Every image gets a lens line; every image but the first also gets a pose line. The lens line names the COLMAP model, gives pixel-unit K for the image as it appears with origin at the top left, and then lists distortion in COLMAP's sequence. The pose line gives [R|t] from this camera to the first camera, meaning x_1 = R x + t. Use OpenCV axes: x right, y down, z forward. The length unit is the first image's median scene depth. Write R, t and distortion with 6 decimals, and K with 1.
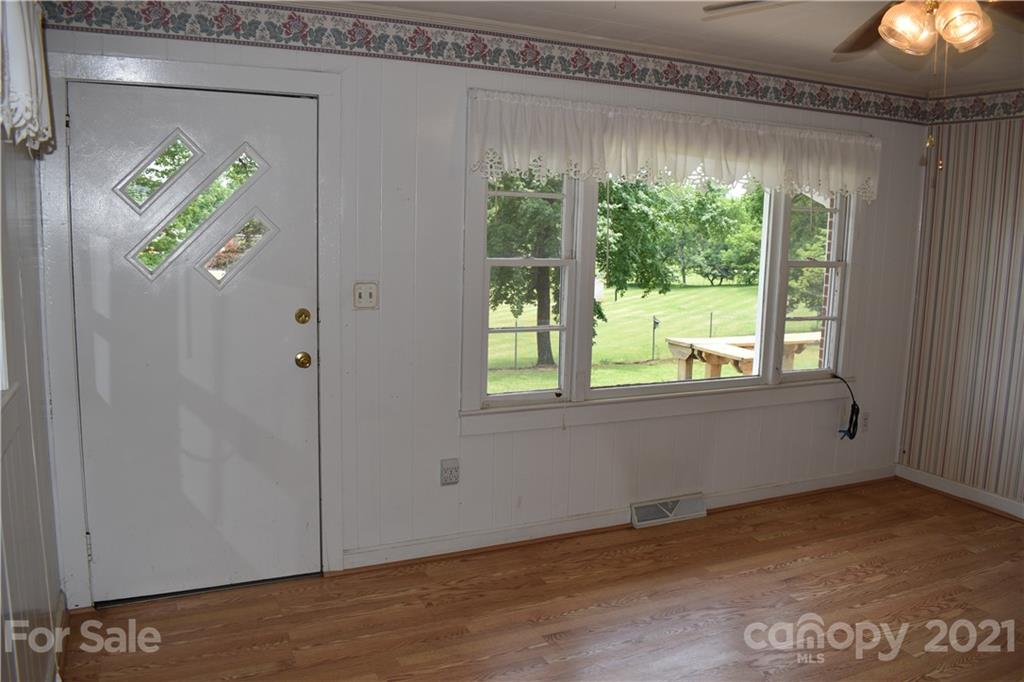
lens RADIAL K [[800.9, 0, 513.9], [0, 800.9, 338.5], [0, 0, 1]] dist [-0.093389, 0.010705]
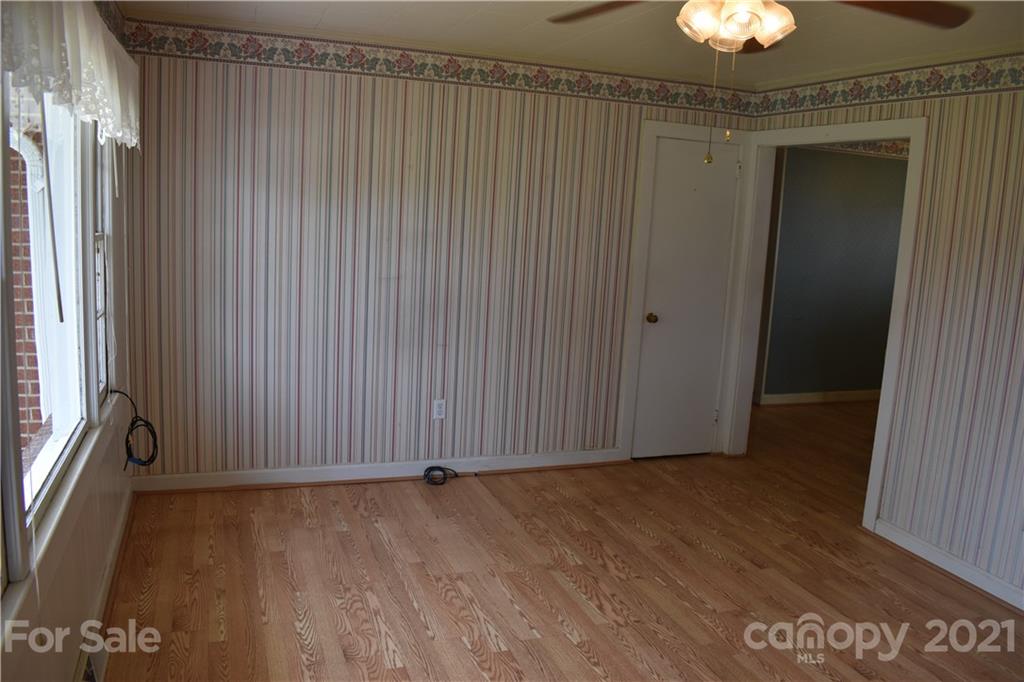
lens RADIAL K [[792.5, 0, 512.0], [0, 792.5, 341.0], [0, 0, 1]] dist [-0.086982, 0.002419]
pose [[0.094235, -0.179569, 0.979221, -0.290801], [0.090157, 0.981096, 0.171237, -0.100478], [-0.991459, 0.072147, 0.108643, 0.646422]]
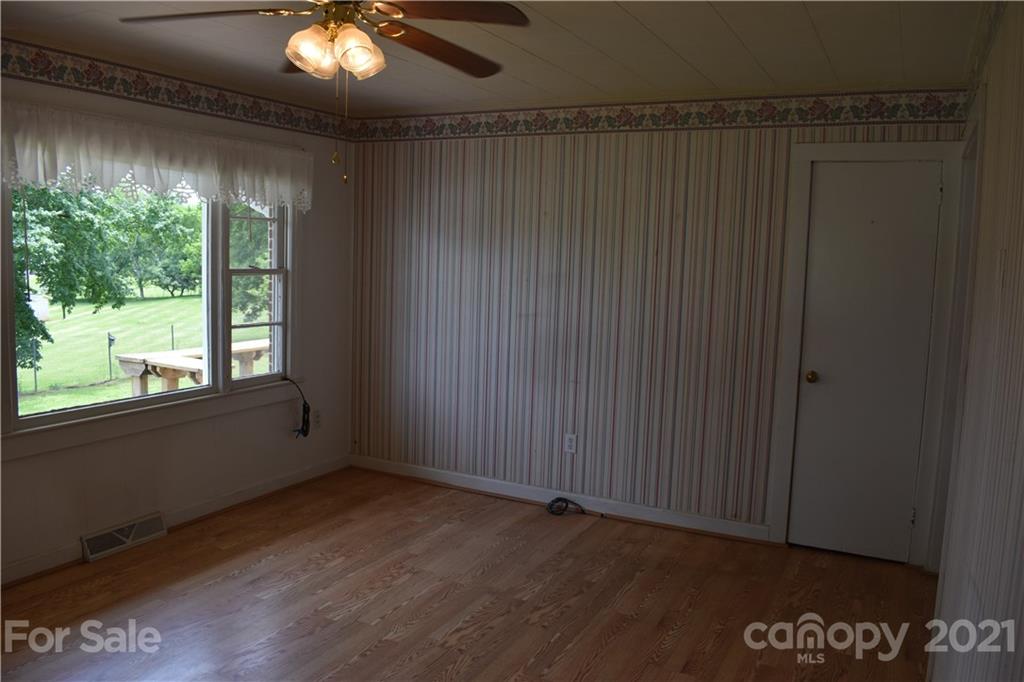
lens RADIAL K [[800.9, 0, 513.9], [0, 800.9, 338.5], [0, 0, 1]] dist [-0.093389, 0.010705]
pose [[0.794223, -0.066248, 0.604003, 0.019811], [0.072725, 0.997257, 0.013753, 0.002921], [-0.603258, 0.033003, 0.796863, -0.024549]]
